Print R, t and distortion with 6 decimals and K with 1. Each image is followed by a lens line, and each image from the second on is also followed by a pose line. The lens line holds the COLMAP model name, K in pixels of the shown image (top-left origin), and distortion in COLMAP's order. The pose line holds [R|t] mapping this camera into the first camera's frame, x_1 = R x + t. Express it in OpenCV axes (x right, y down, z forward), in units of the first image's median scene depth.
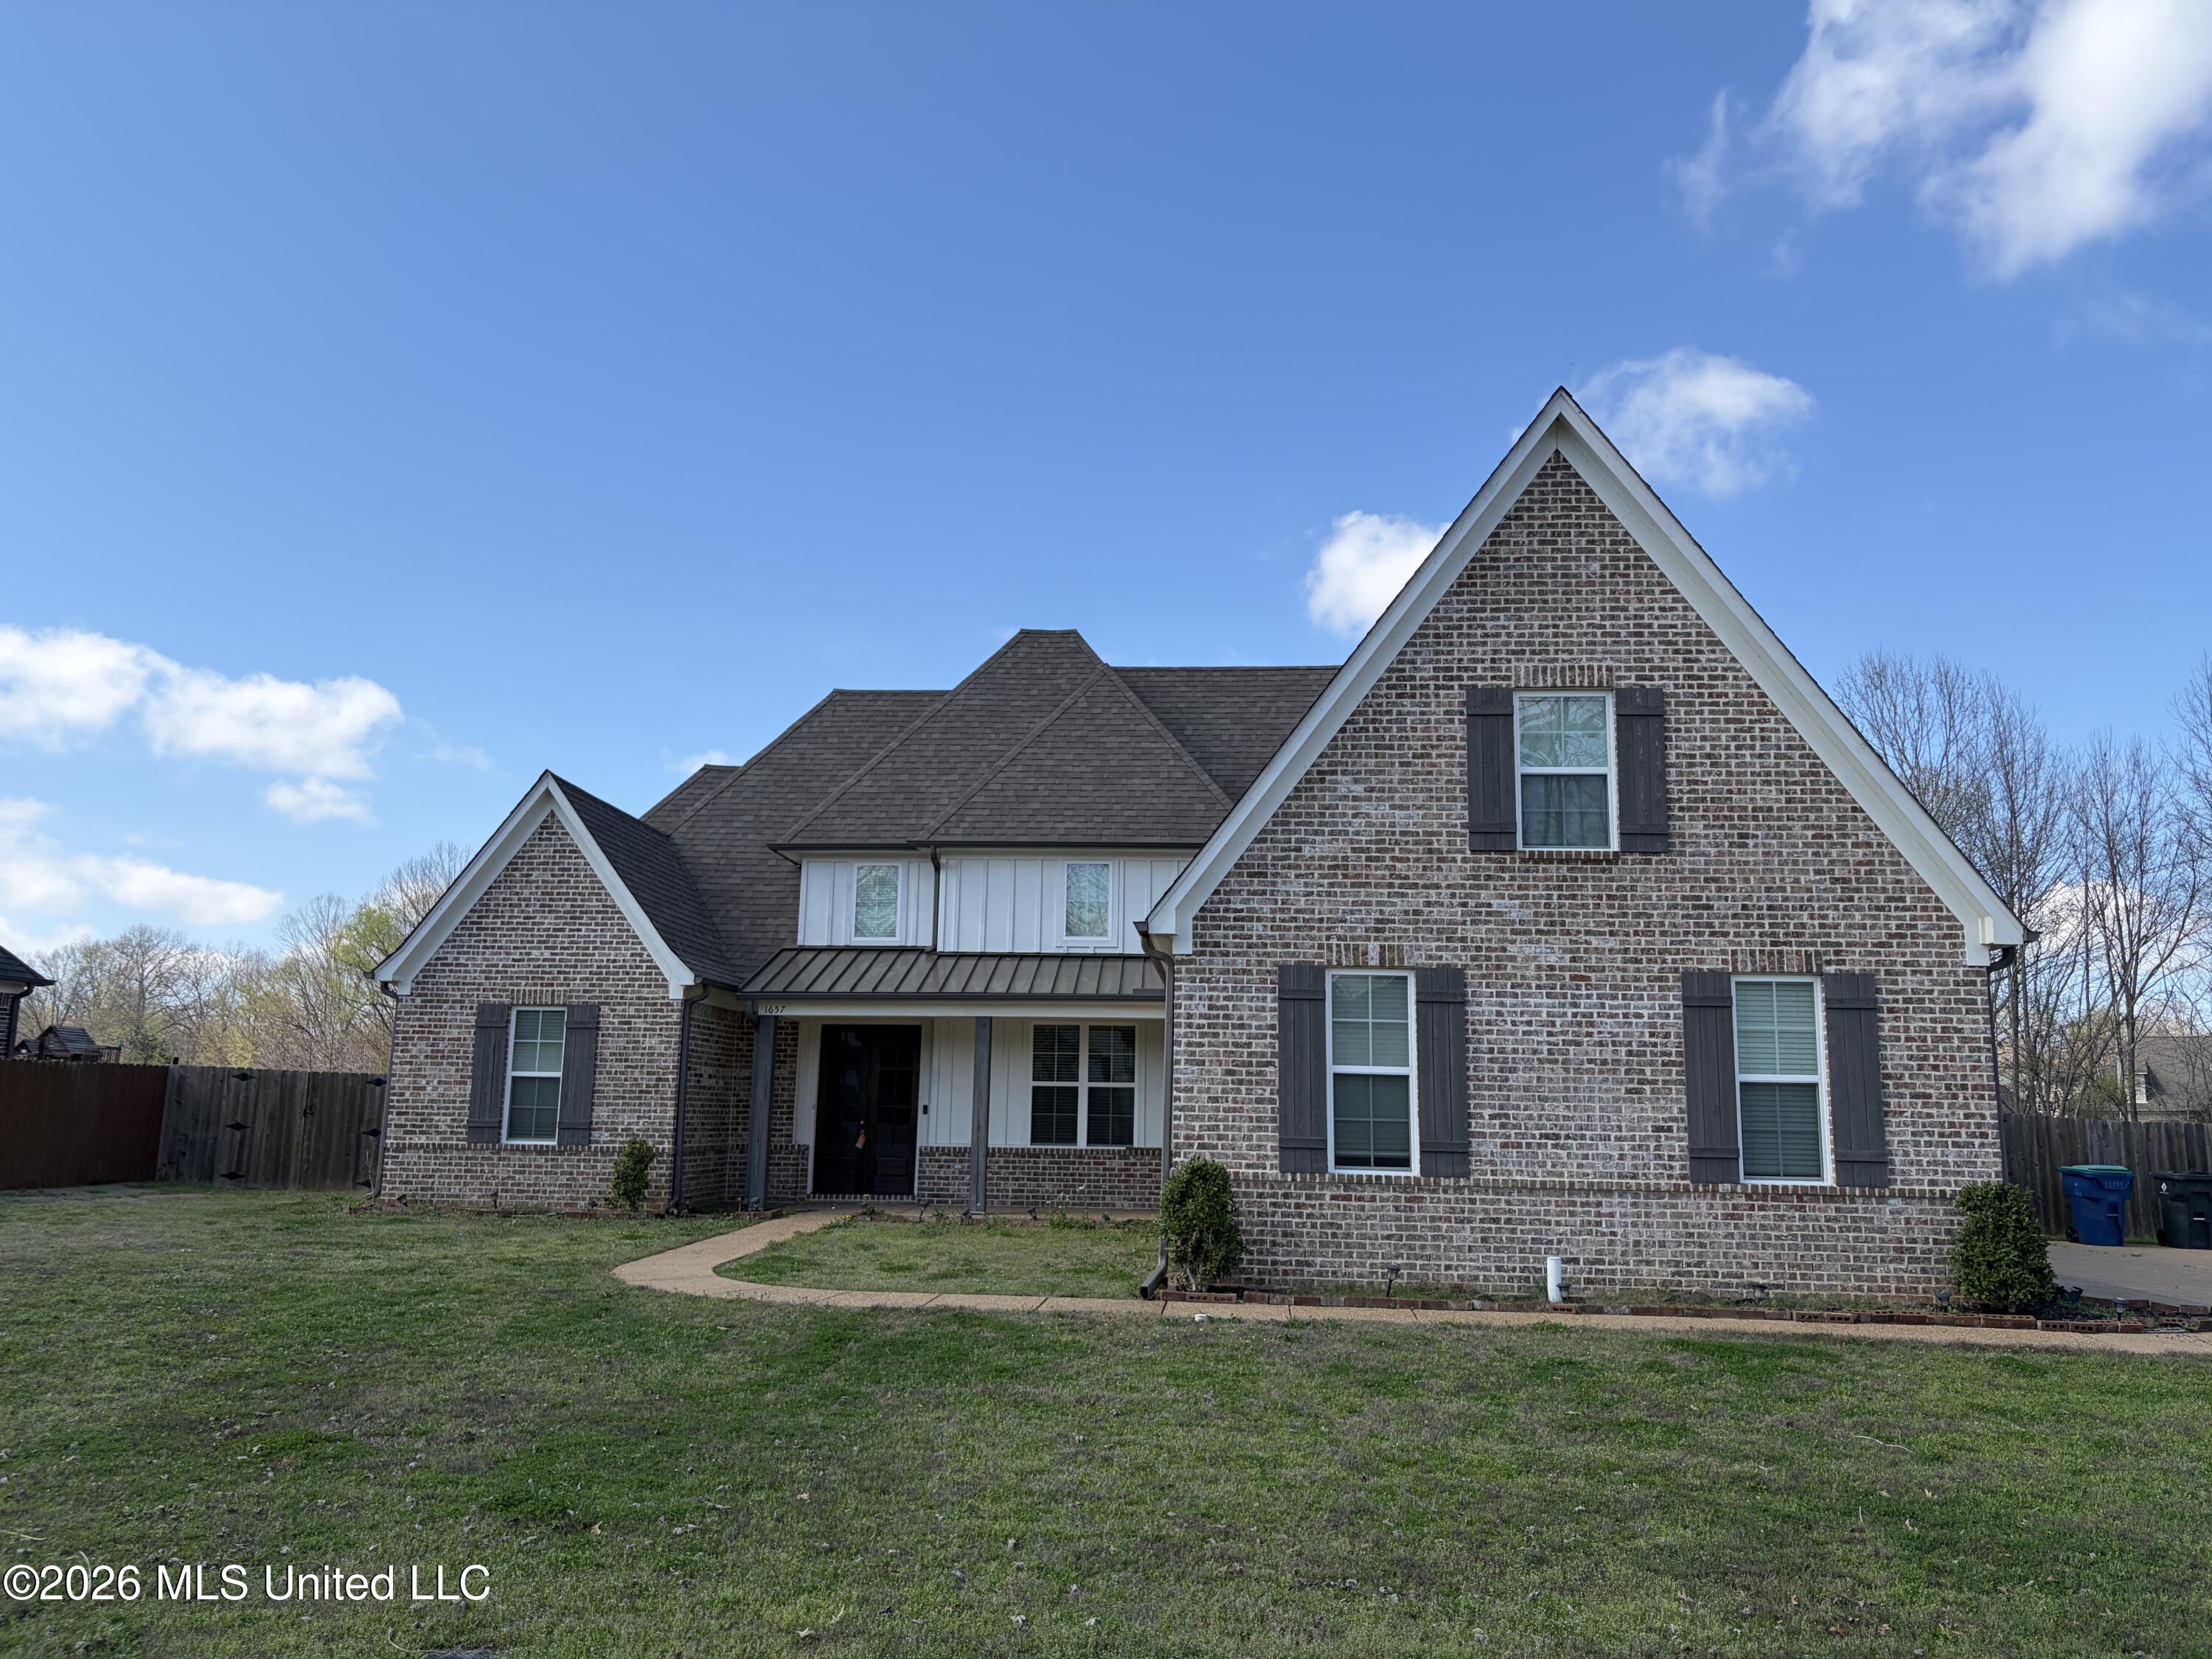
lens RADIAL K [[1681.0, 0, 1105.4], [0, 1681.0, 853.0], [0, 0, 1]] dist [0.045212, -0.043816]
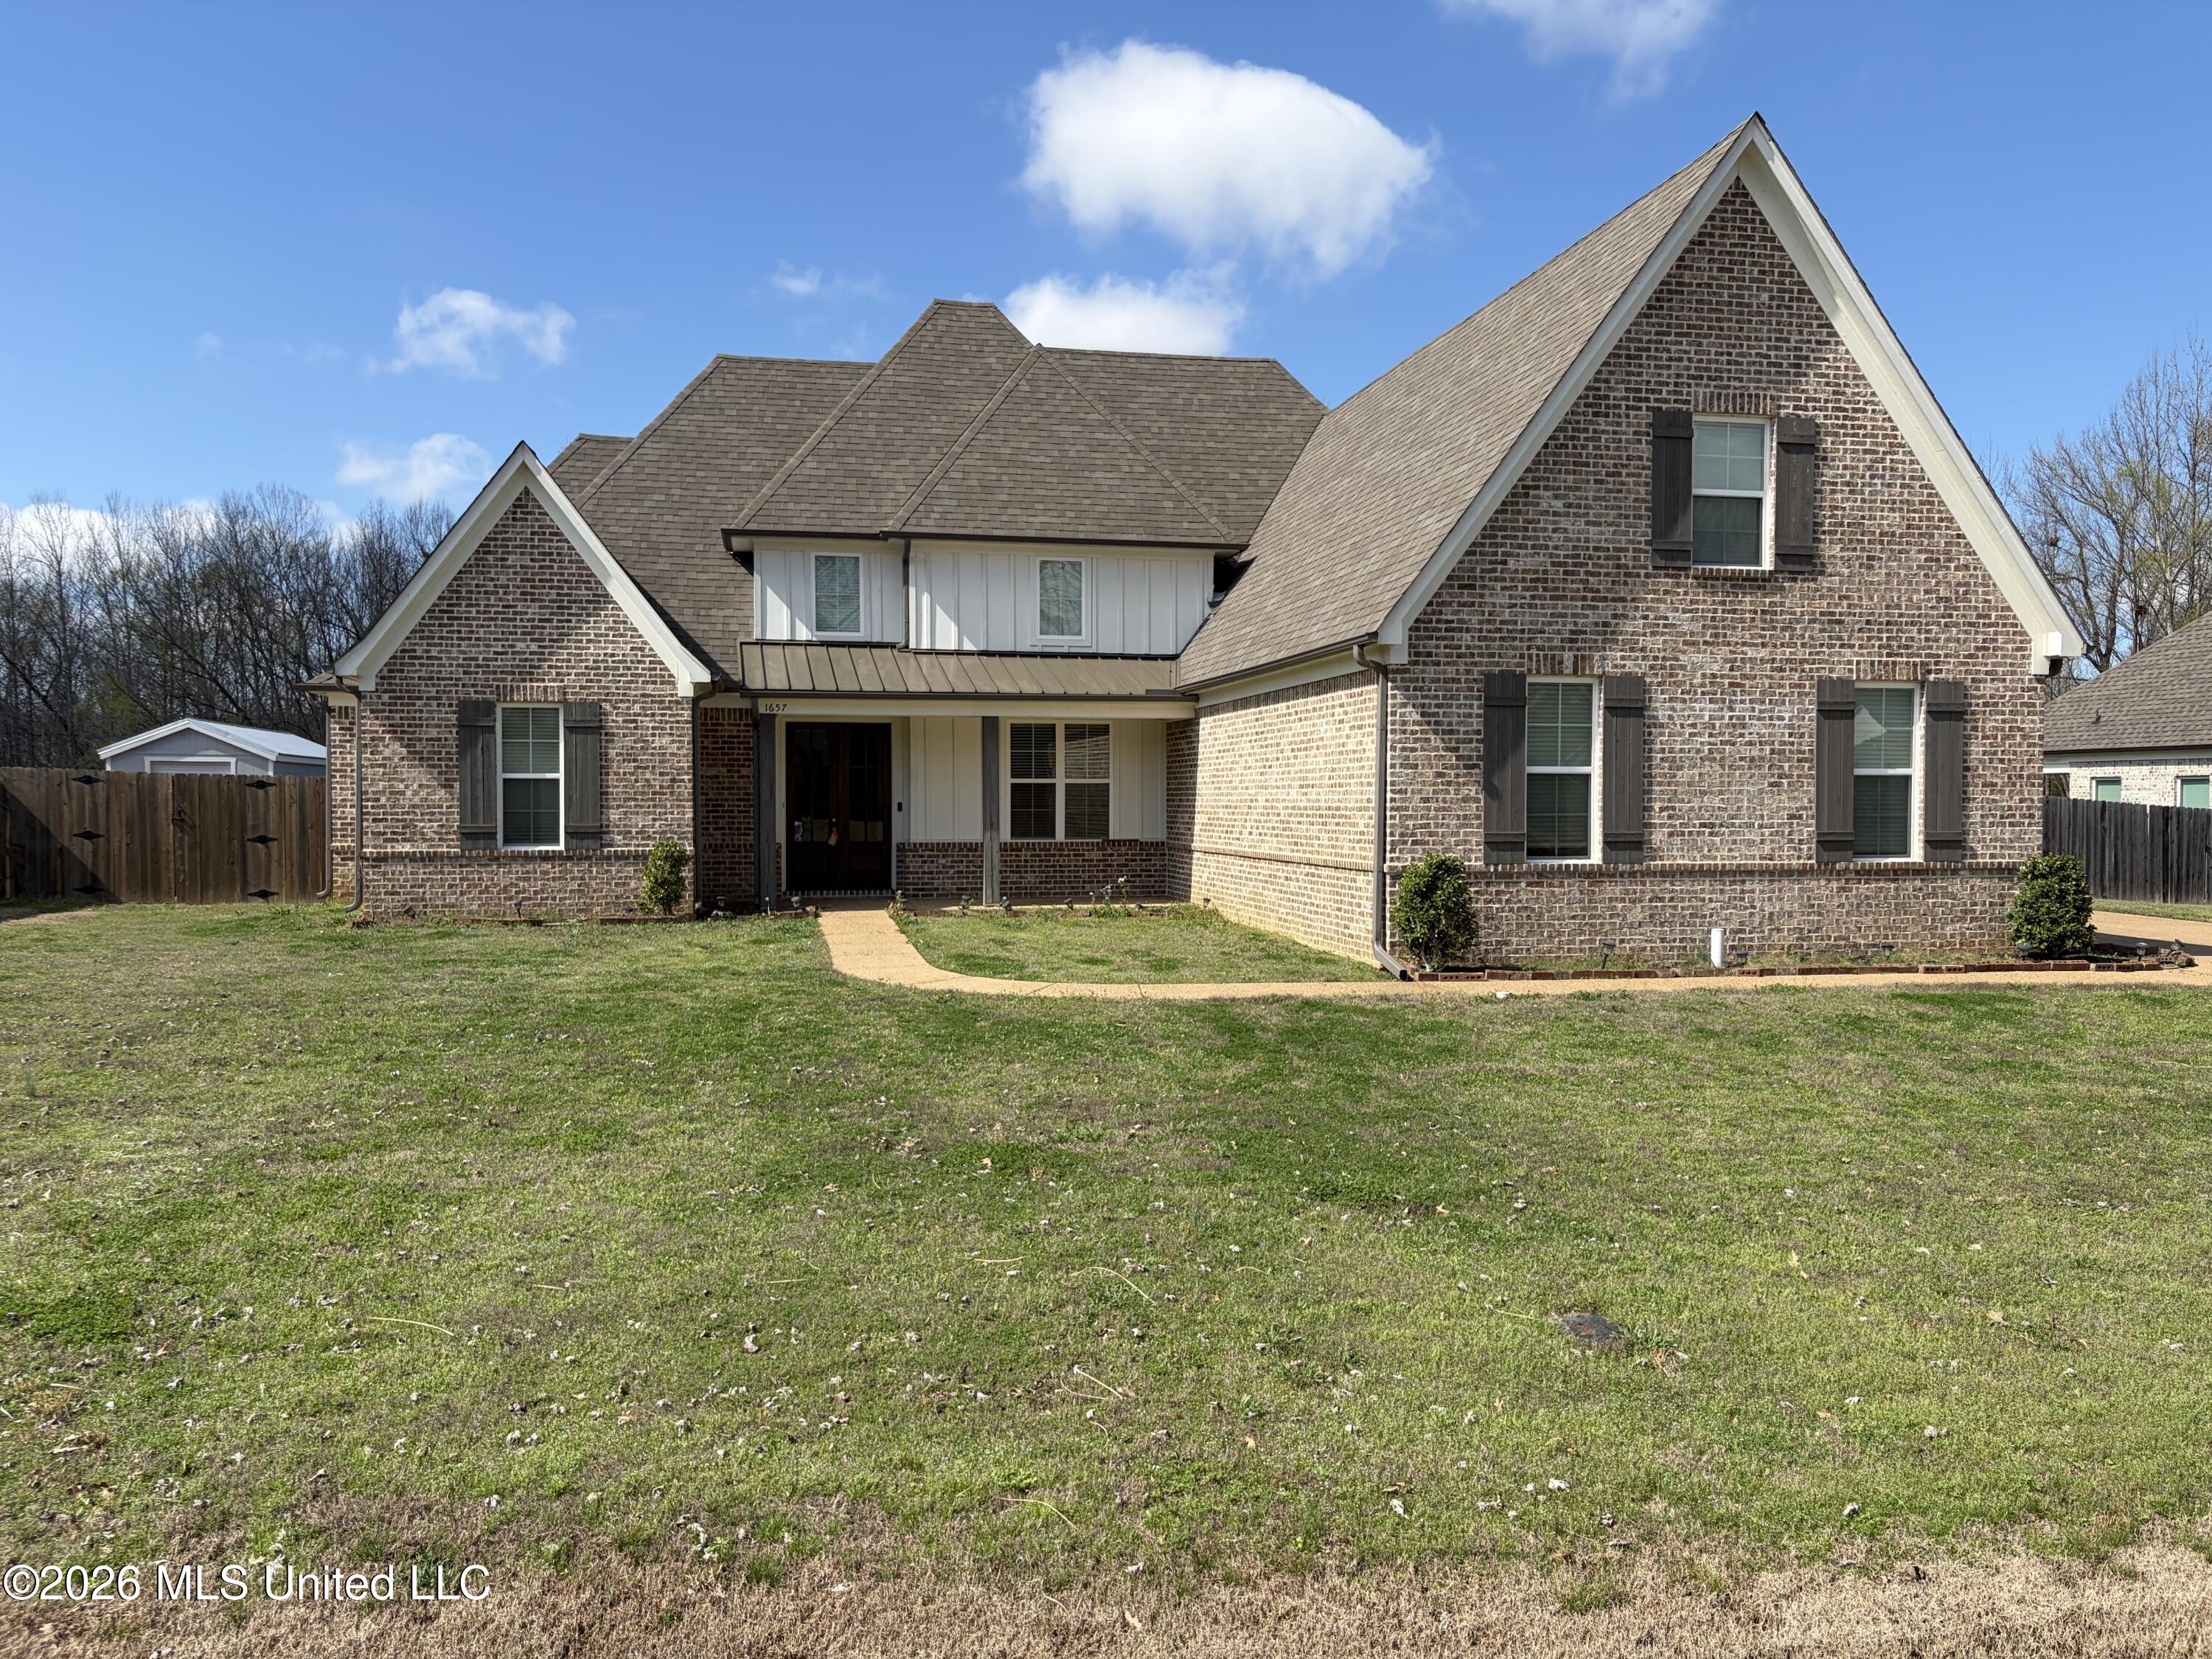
lens RADIAL K [[1681.0, 0, 1121.0], [0, 1681.0, 870.4], [0, 0, 1]] dist [0.045212, -0.043816]
pose [[0.962951, -0.027864, 0.268233, -0.402642], [-0.025882, 0.980507, 0.194770, -0.012649], [-0.268431, -0.194496, 0.943459, 0.029373]]
